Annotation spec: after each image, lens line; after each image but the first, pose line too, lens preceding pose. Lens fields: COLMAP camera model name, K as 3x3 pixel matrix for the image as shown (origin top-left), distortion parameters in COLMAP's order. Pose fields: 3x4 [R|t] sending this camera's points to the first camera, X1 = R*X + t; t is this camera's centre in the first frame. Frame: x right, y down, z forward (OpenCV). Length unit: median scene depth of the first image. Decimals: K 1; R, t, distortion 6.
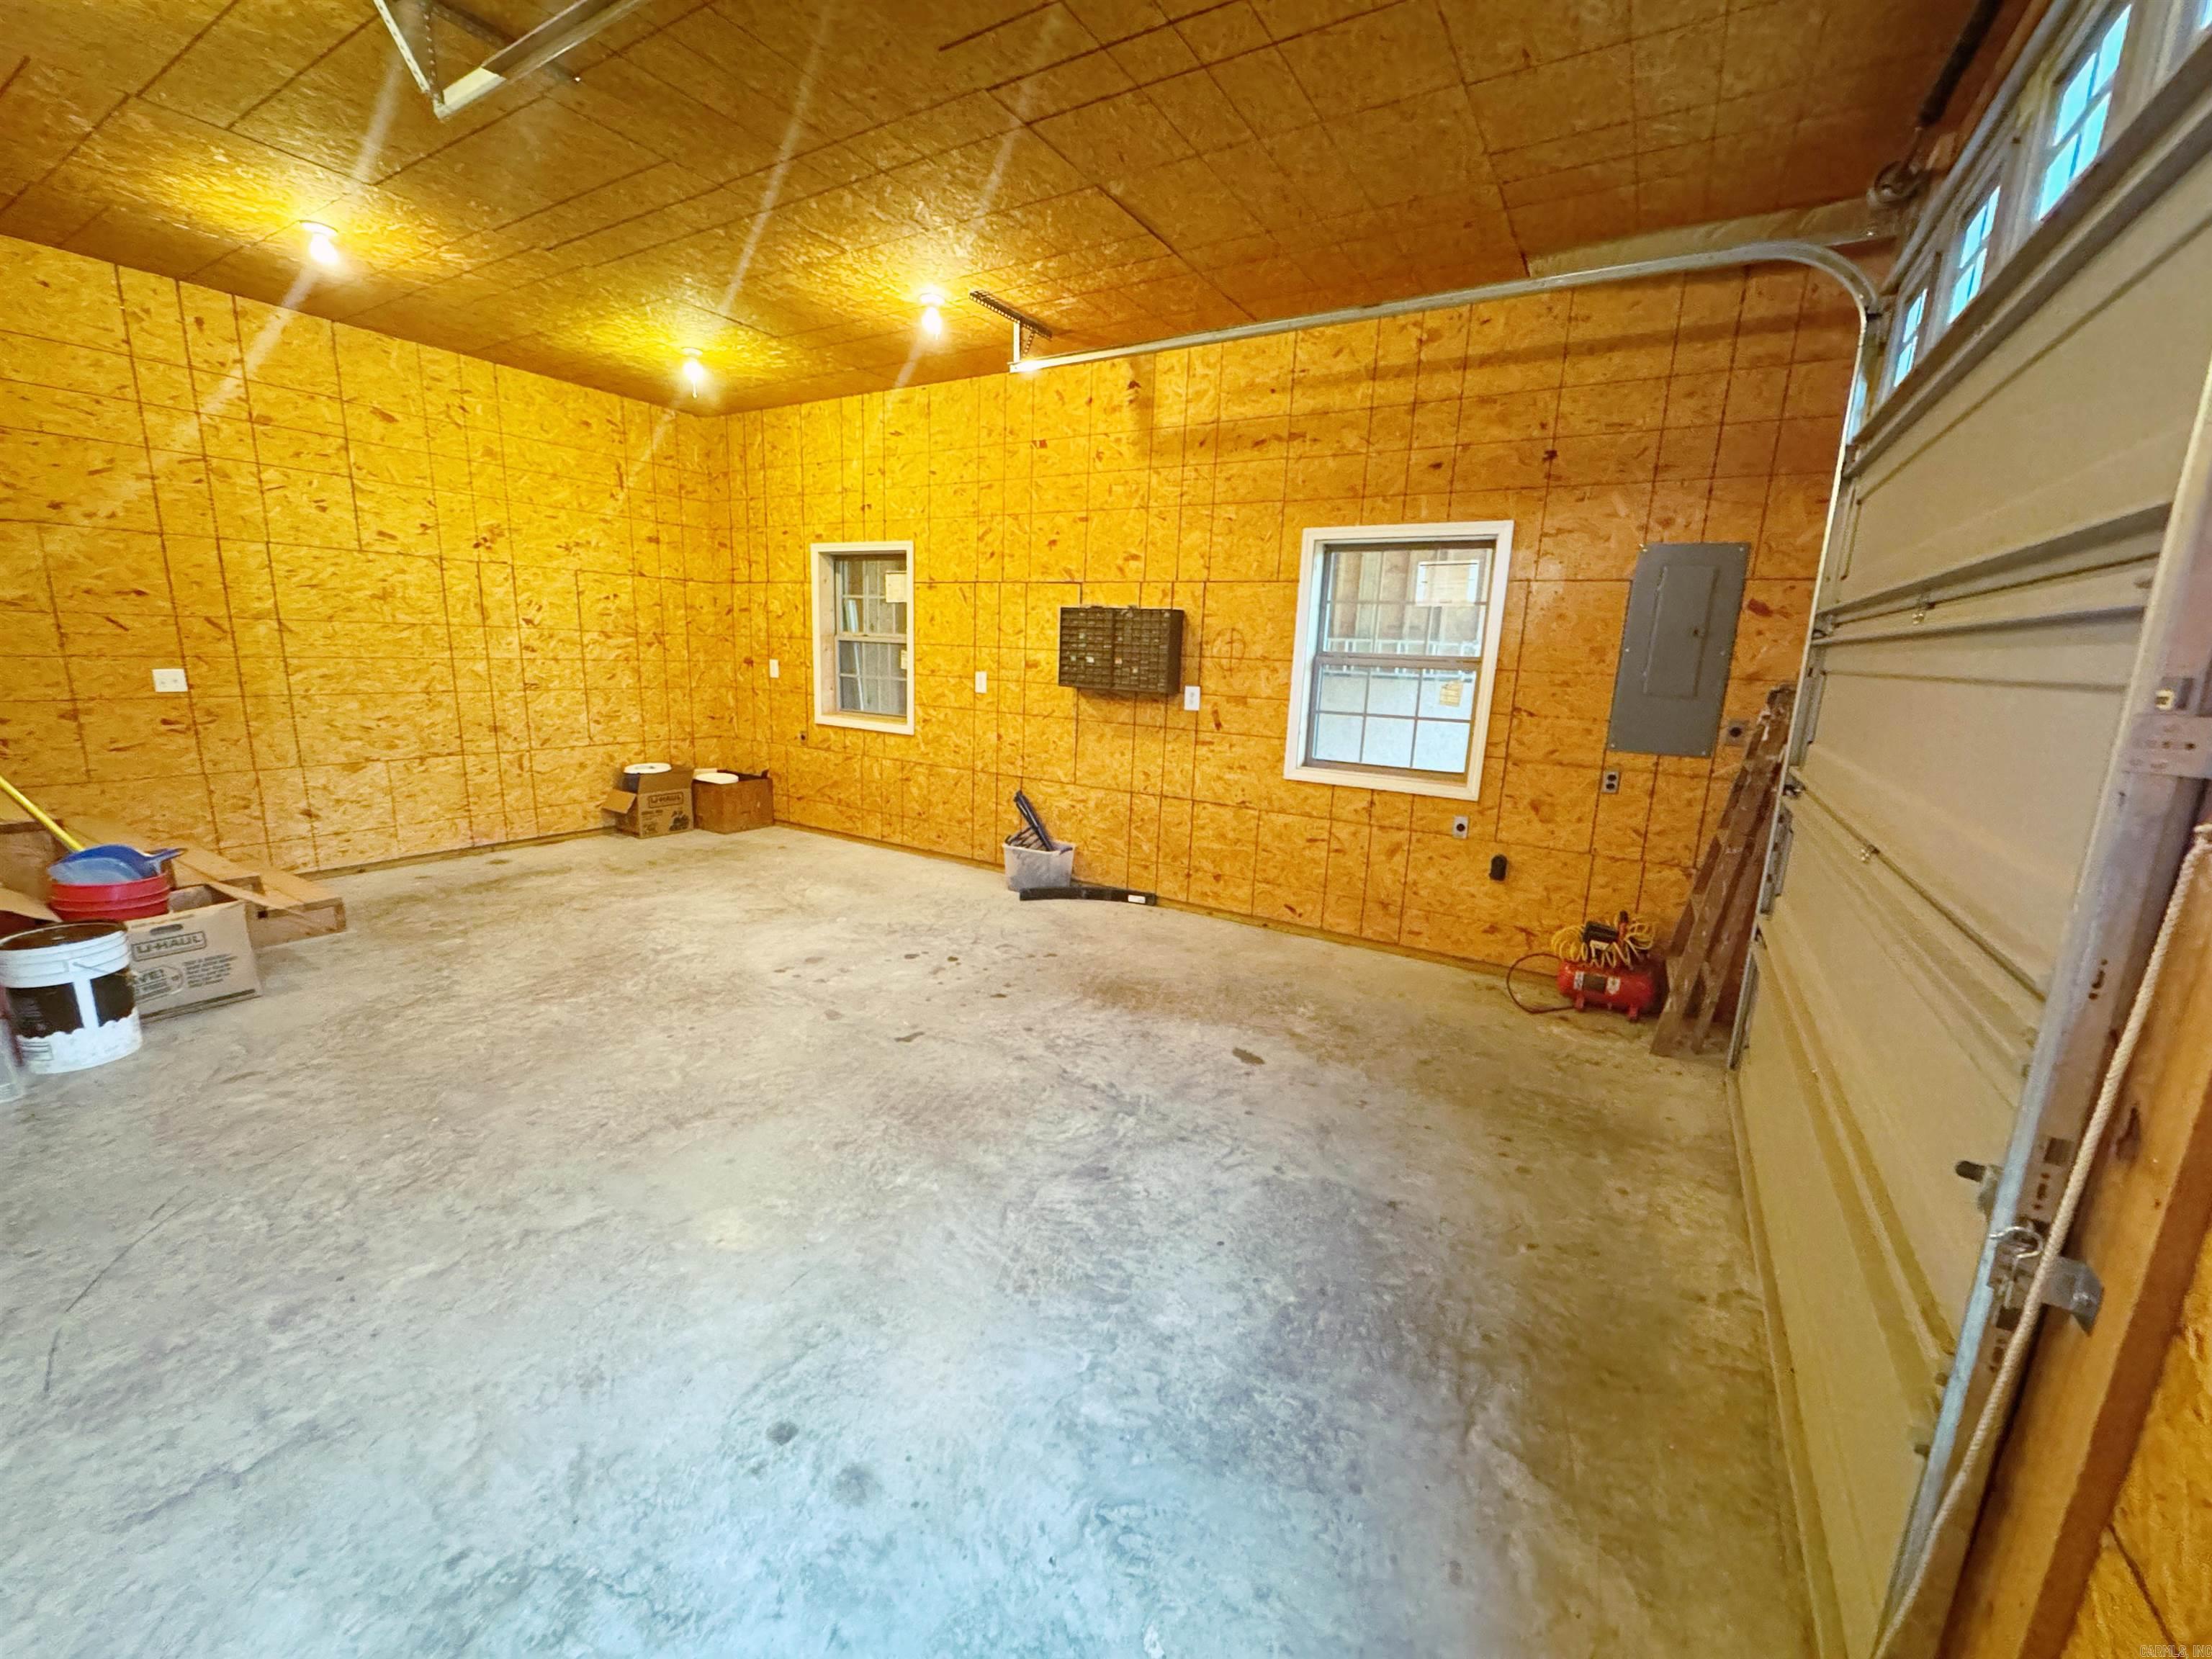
lens RADIAL K [[887.5, 0, 1106.0], [0, 887.5, 829.5], [0, 0, 1]] dist [-0.001942, -0.000661]
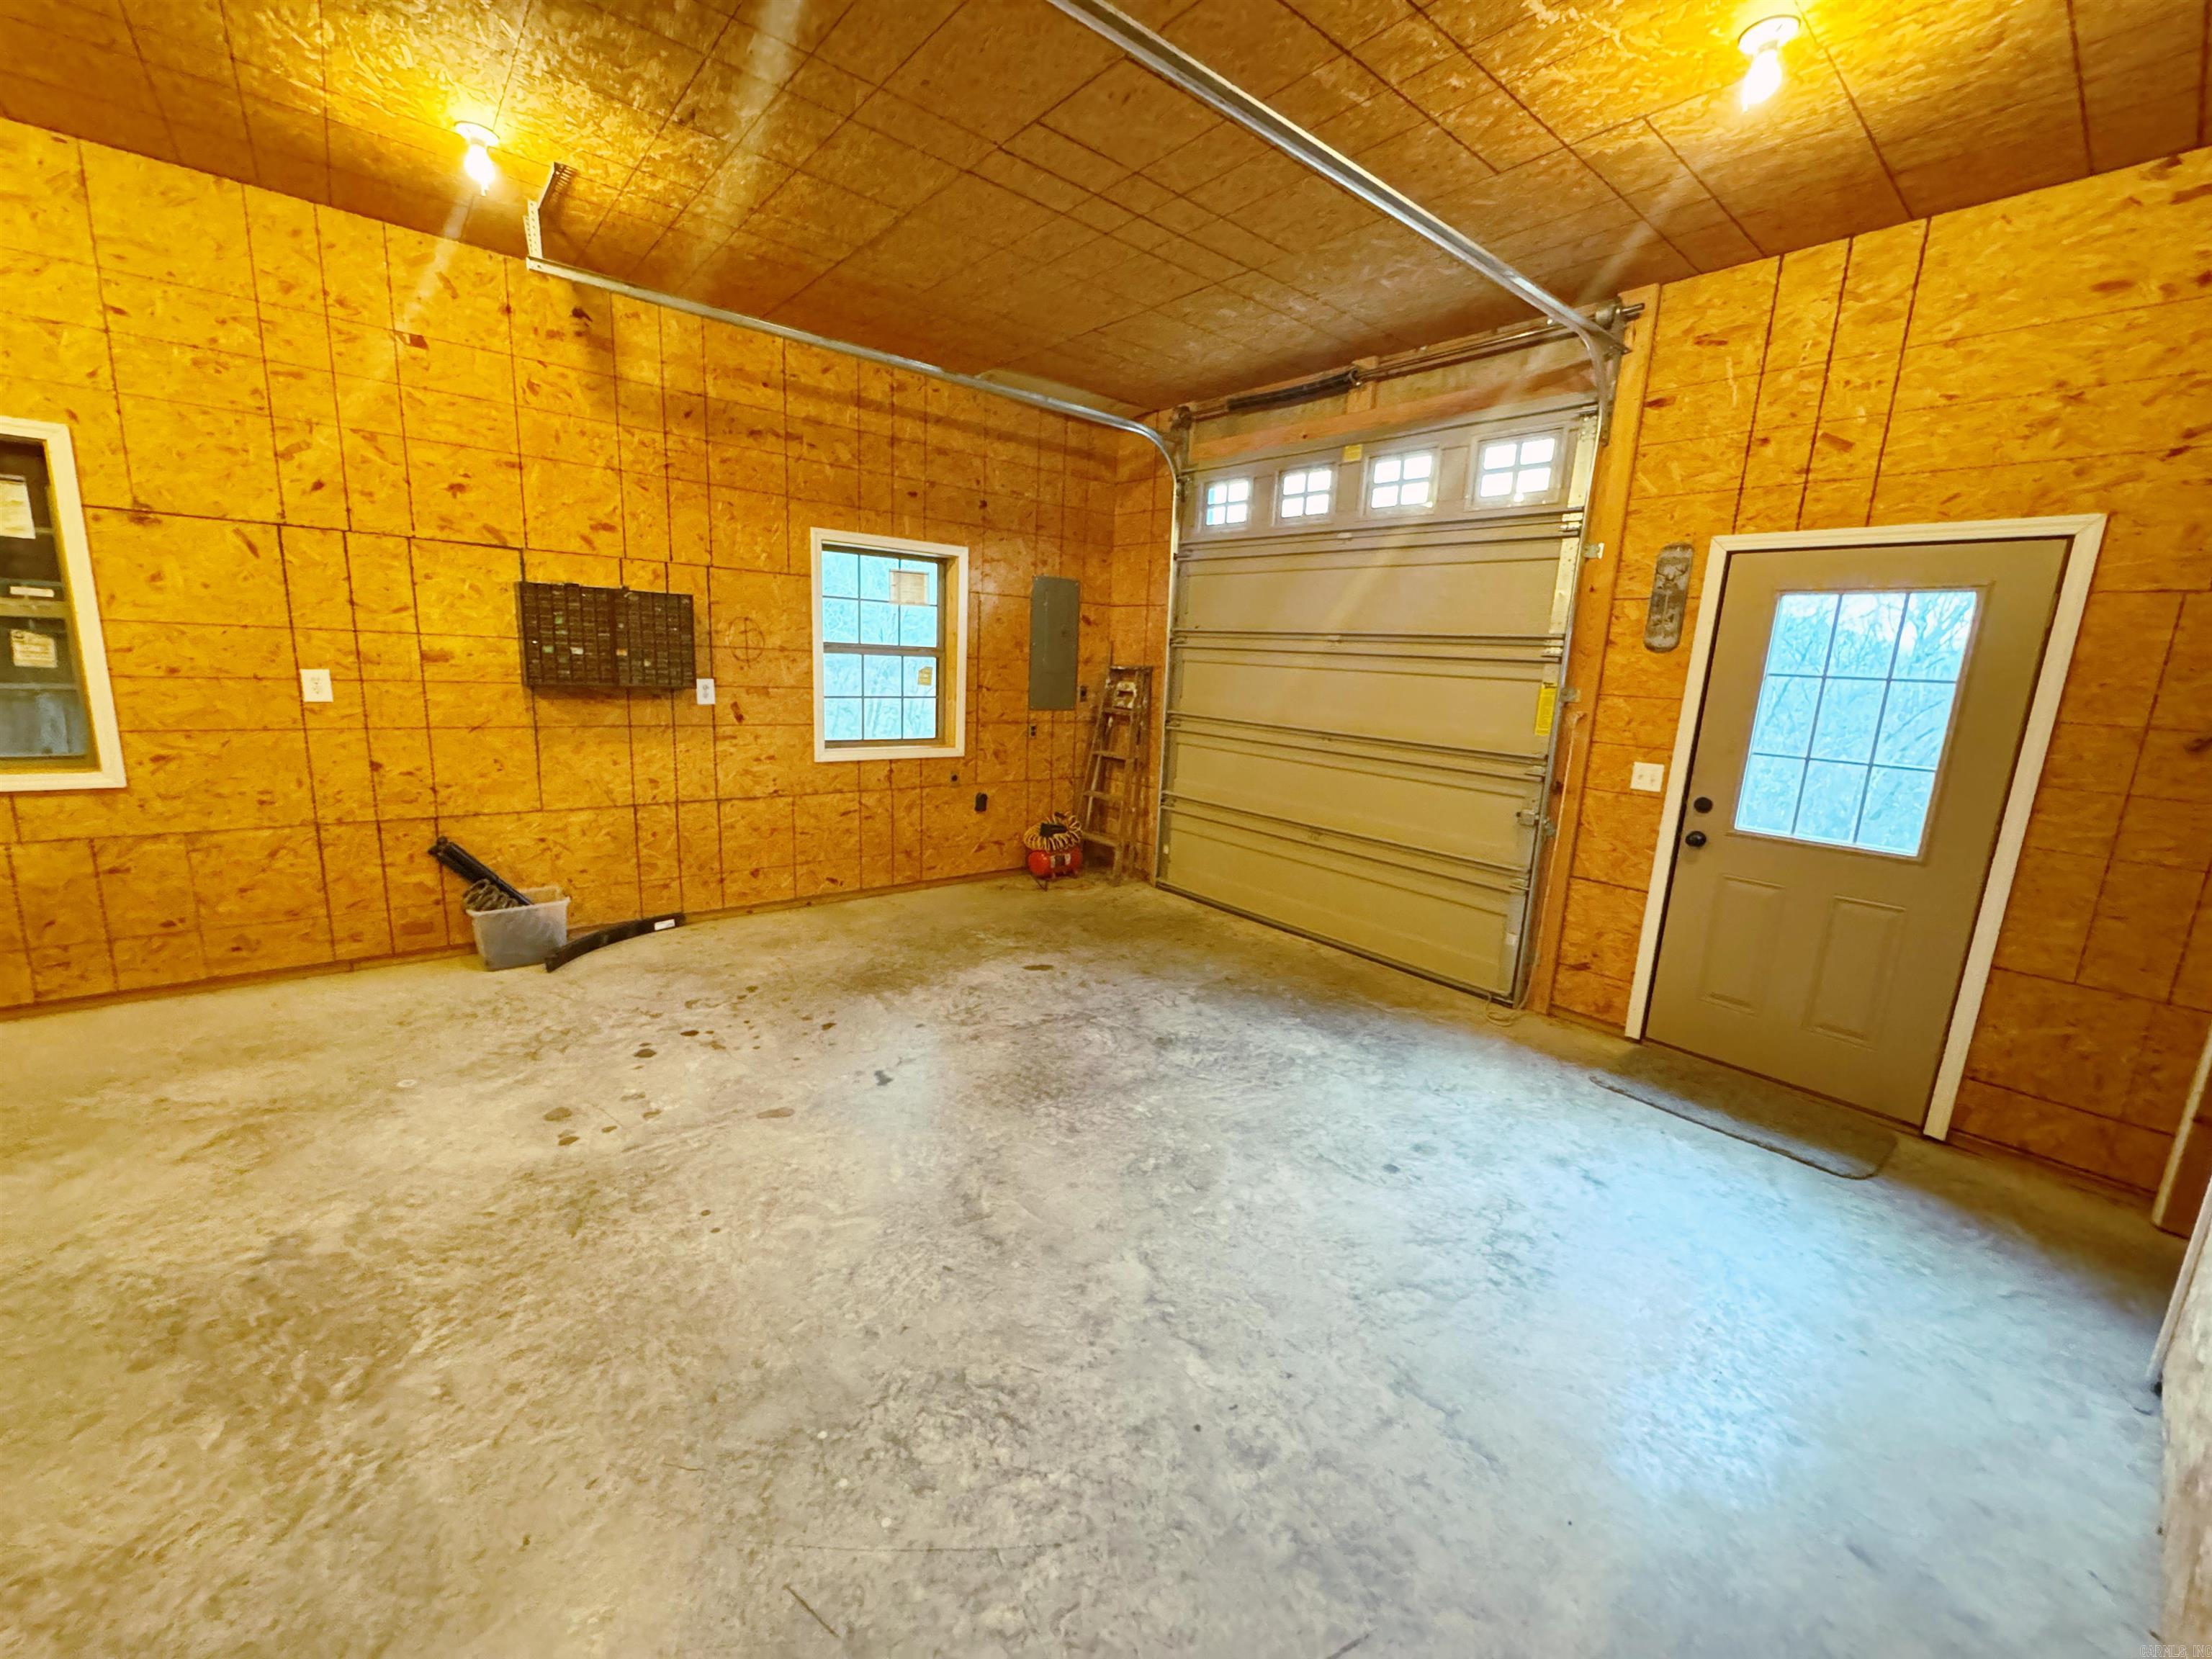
lens RADIAL K [[887.5, 0, 1106.0], [0, 887.5, 829.5], [0, 0, 1]] dist [-0.001942, -0.000661]
pose [[0.313994, -0.204768, 0.927080, -0.747169], [0.156562, 0.974264, 0.162164, -0.104260], [-0.936427, 0.094227, 0.337972, 0.347152]]
